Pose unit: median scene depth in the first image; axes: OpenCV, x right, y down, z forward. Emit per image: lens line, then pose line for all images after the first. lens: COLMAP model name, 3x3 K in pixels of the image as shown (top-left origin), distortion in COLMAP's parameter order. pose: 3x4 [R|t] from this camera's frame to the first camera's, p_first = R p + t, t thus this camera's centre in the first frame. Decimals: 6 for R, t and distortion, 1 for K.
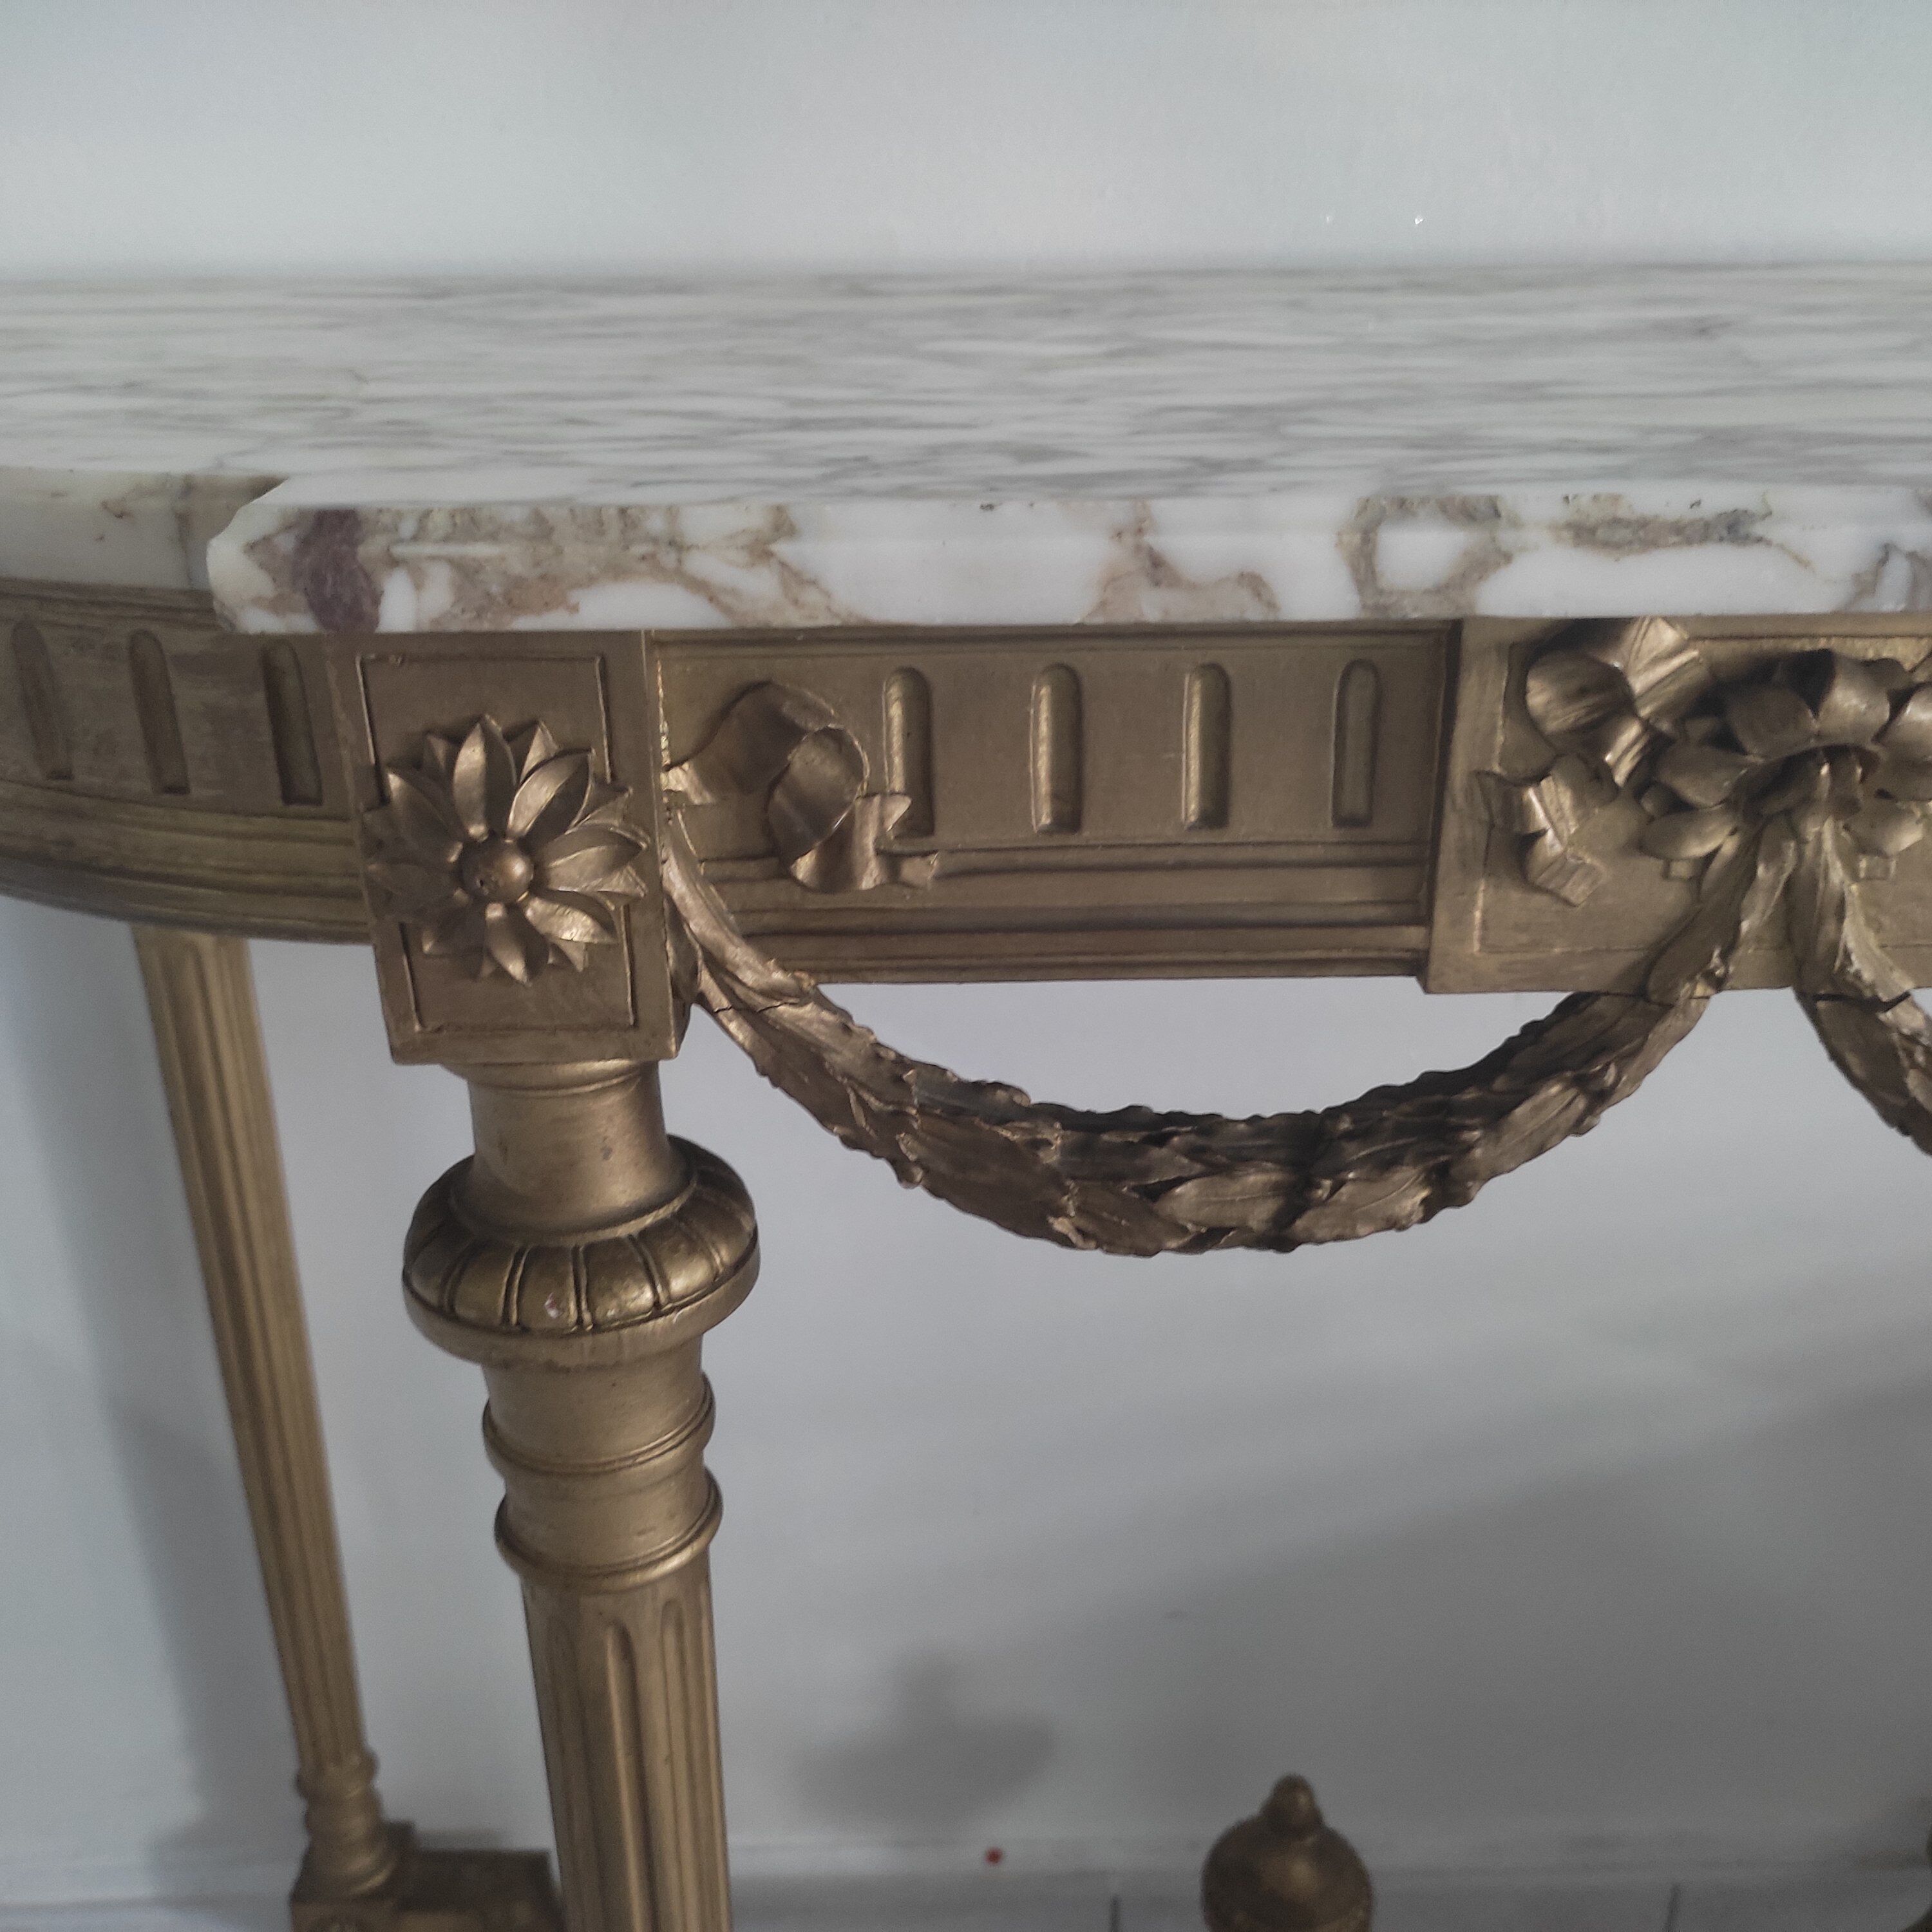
lens RADIAL K [[1977.4, 0, 949.8], [0, 1977.4, 966.8], [0, 0, 1]] dist [0.031304, 0.000000]
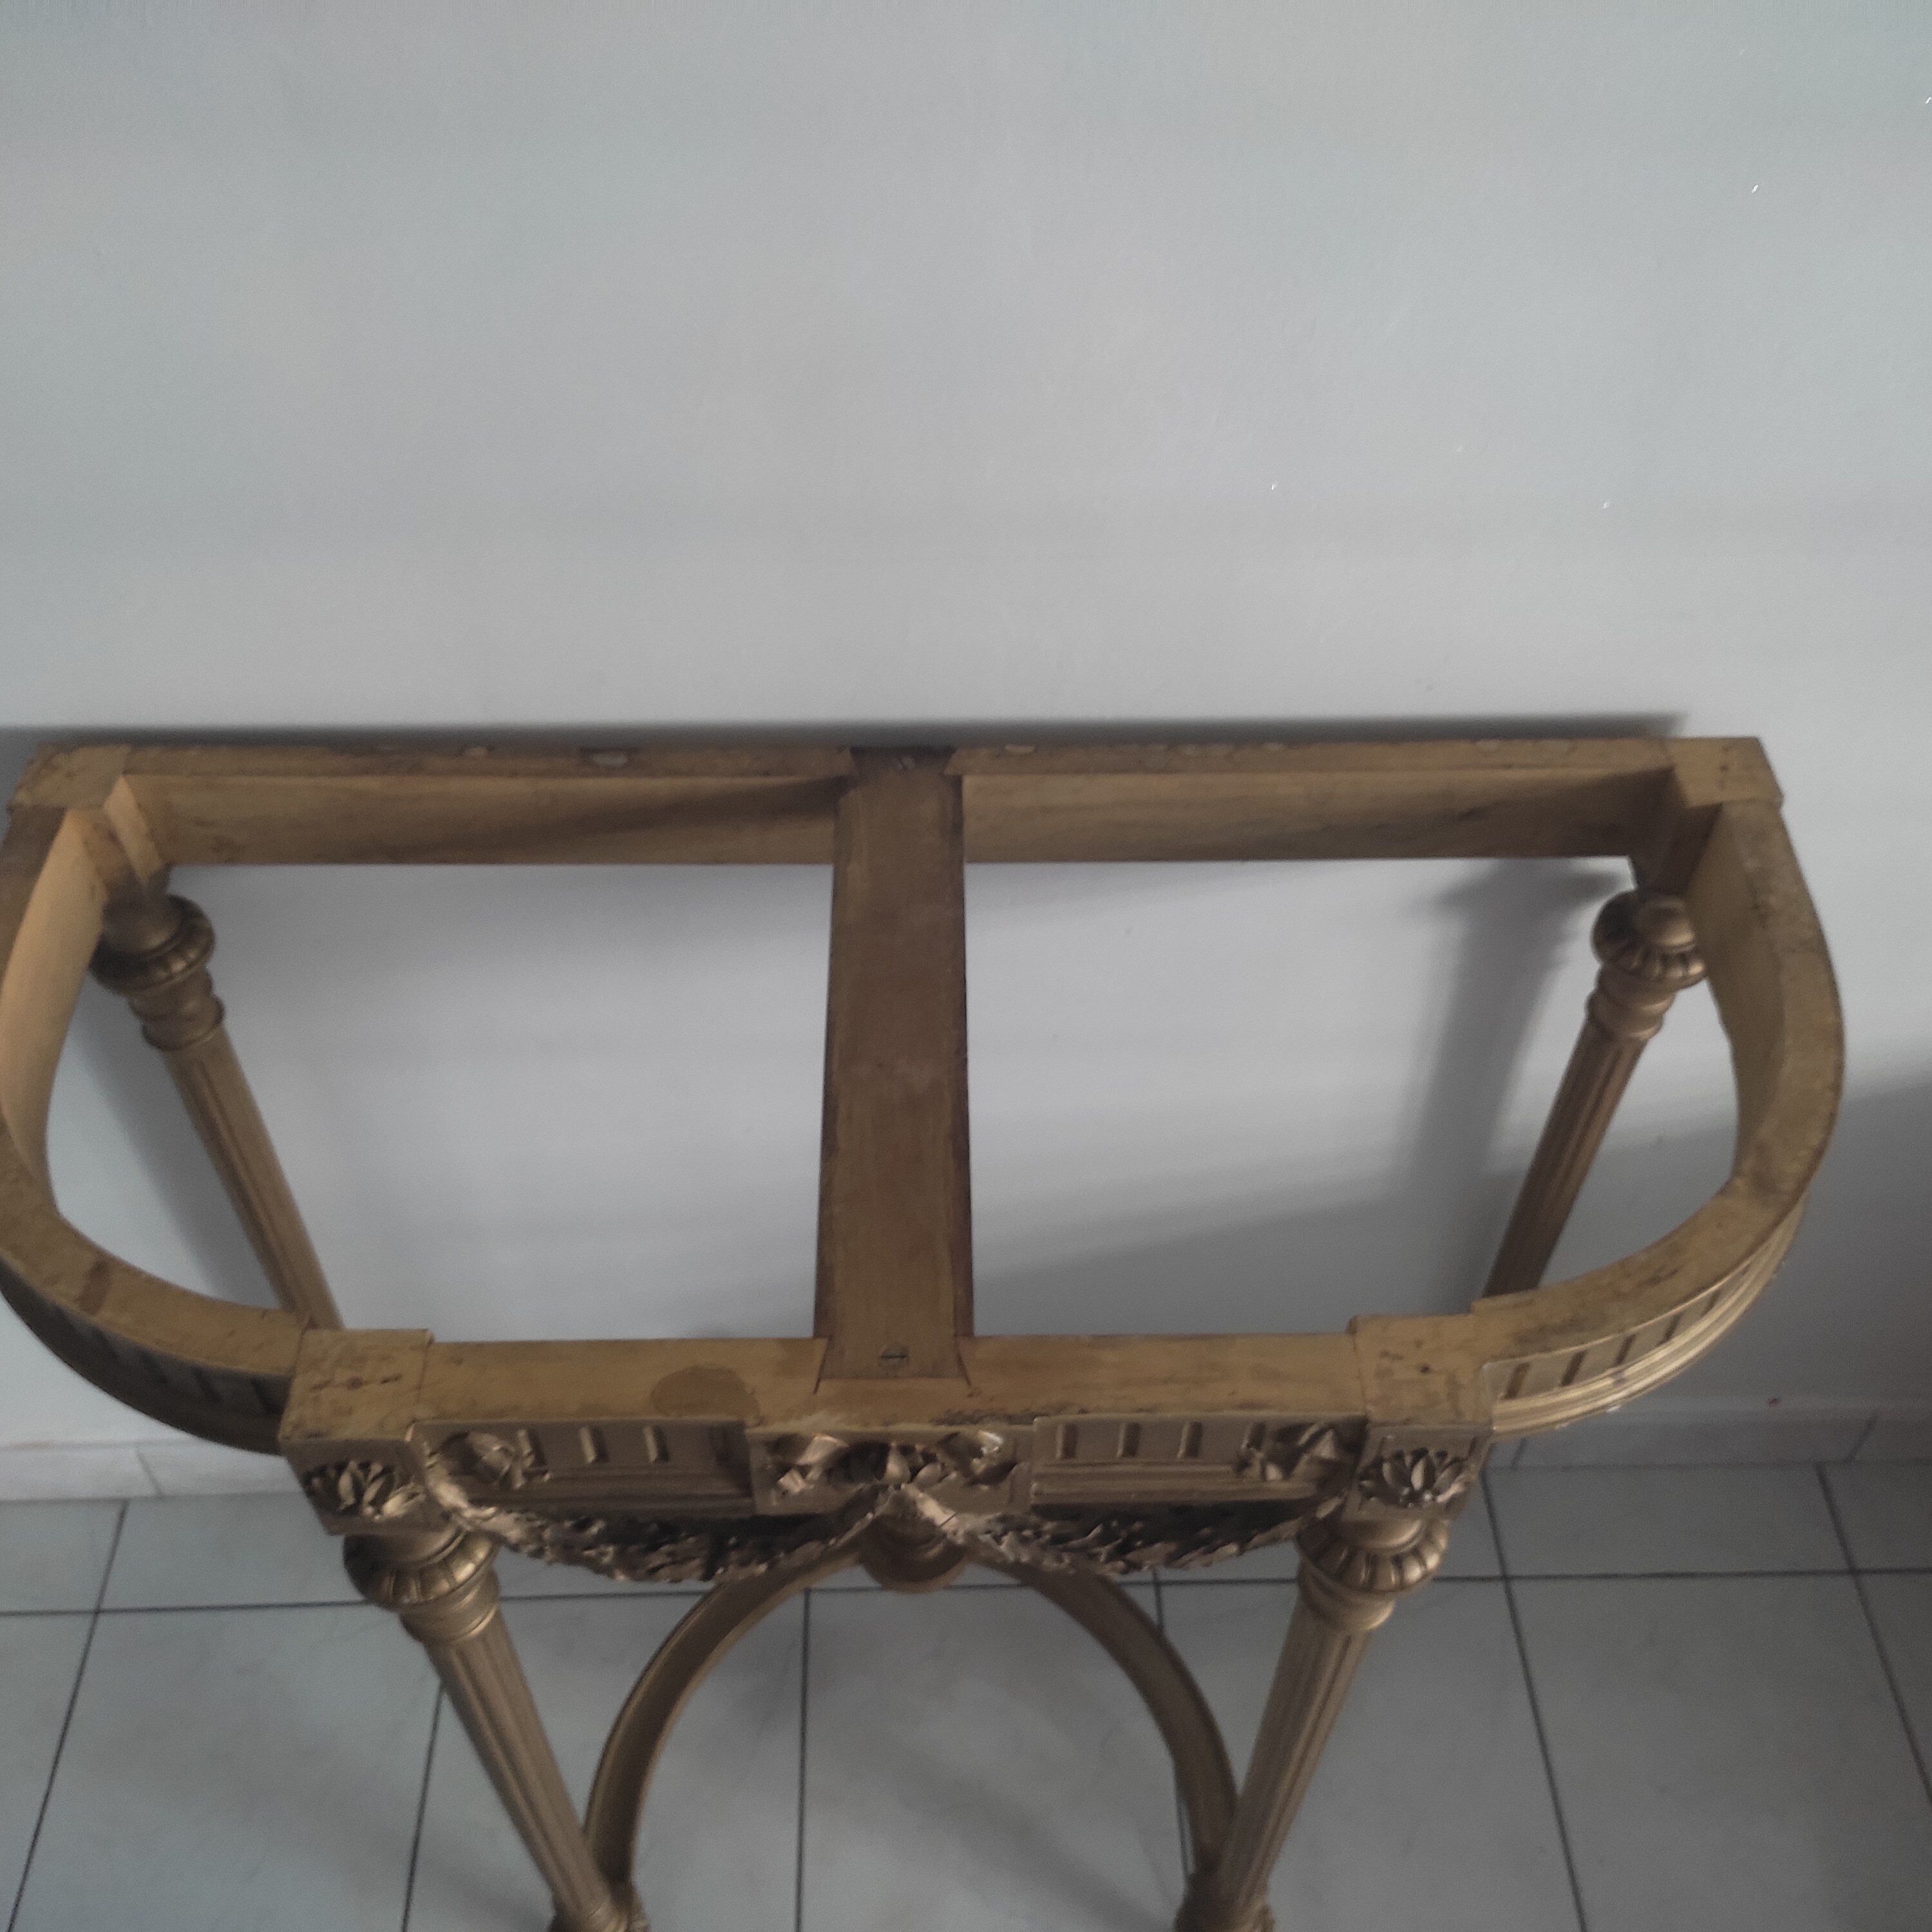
lens RADIAL K [[1977.4, 0, 962.6], [0, 1977.4, 974.8], [0, 0, 1]] dist [0.031304, 0.000000]
pose [[0.999846, 0.010028, 0.014392, 0.451225], [-0.015078, 0.910600, 0.413013, -1.590919], [-0.008964, -0.413166, 0.910612, -0.931667]]
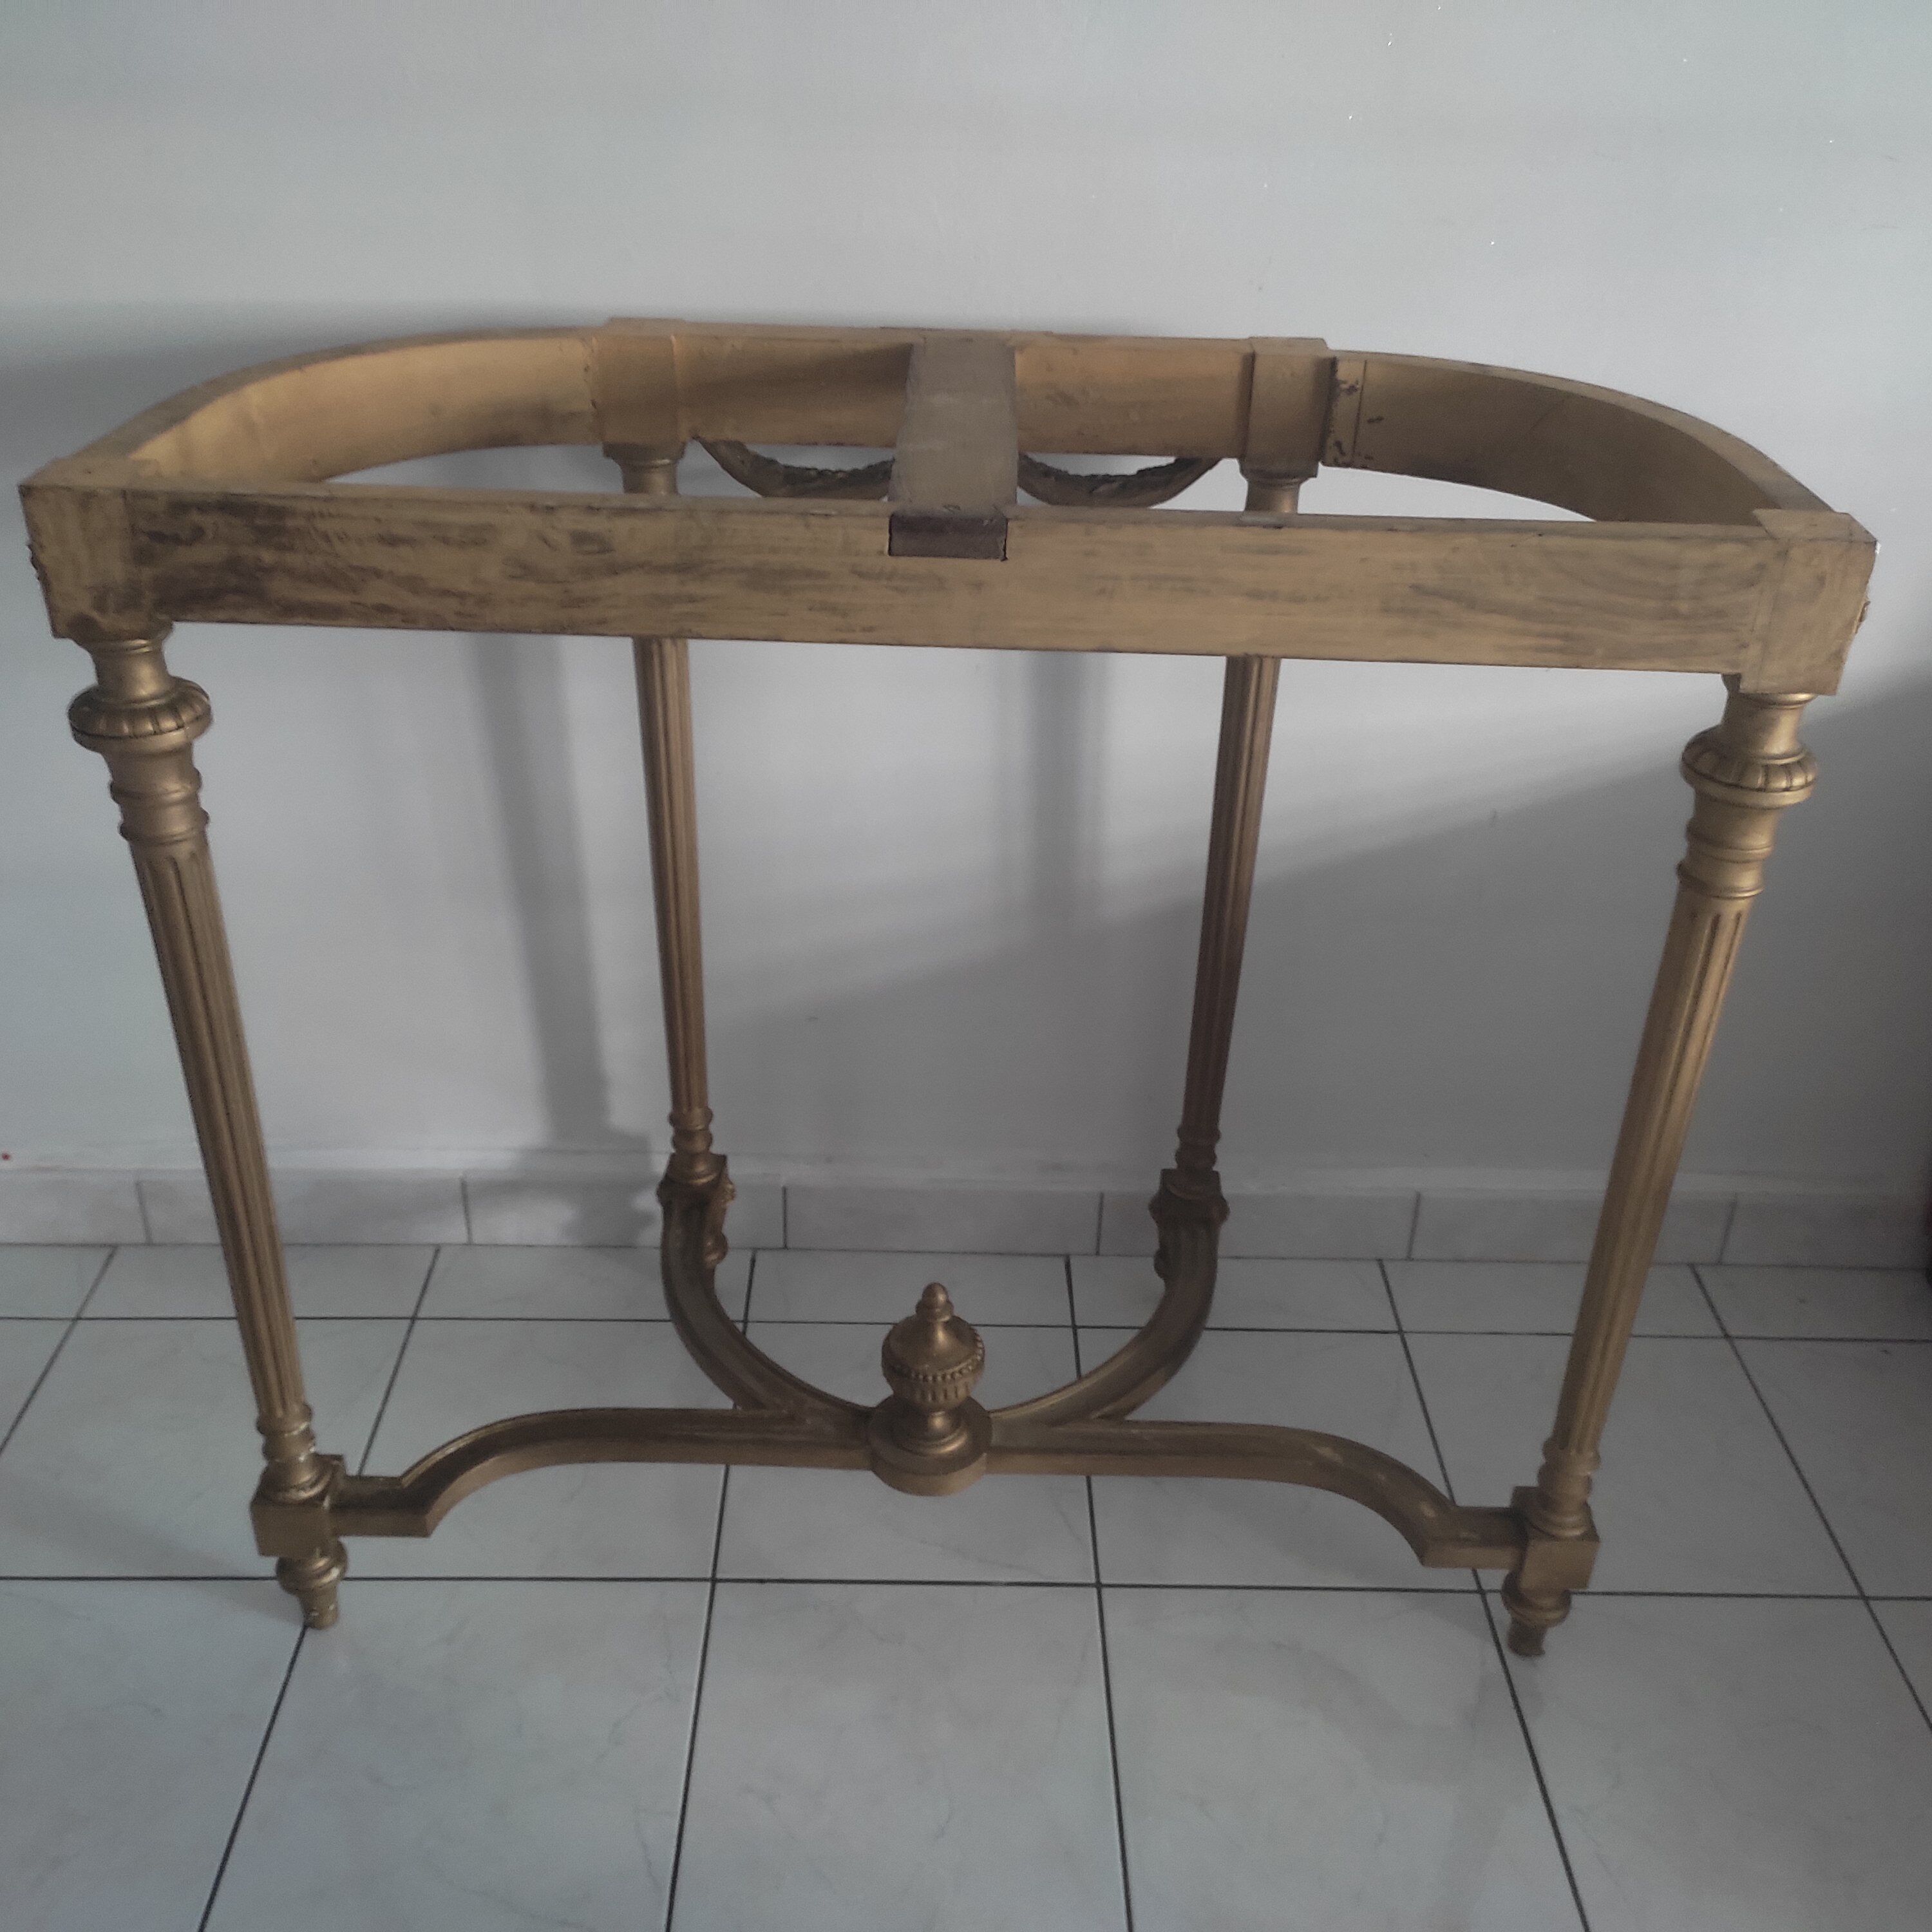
lens RADIAL K [[1977.4, 0, 965.3], [0, 1977.4, 982.3], [0, 0, 1]] dist [0.031304, 0.000000]
pose [[0.999160, 0.039638, 0.010406, 0.632758], [-0.040551, 0.992950, 0.111377, 0.243381], [-0.005918, -0.111706, 0.993724, -2.113756]]
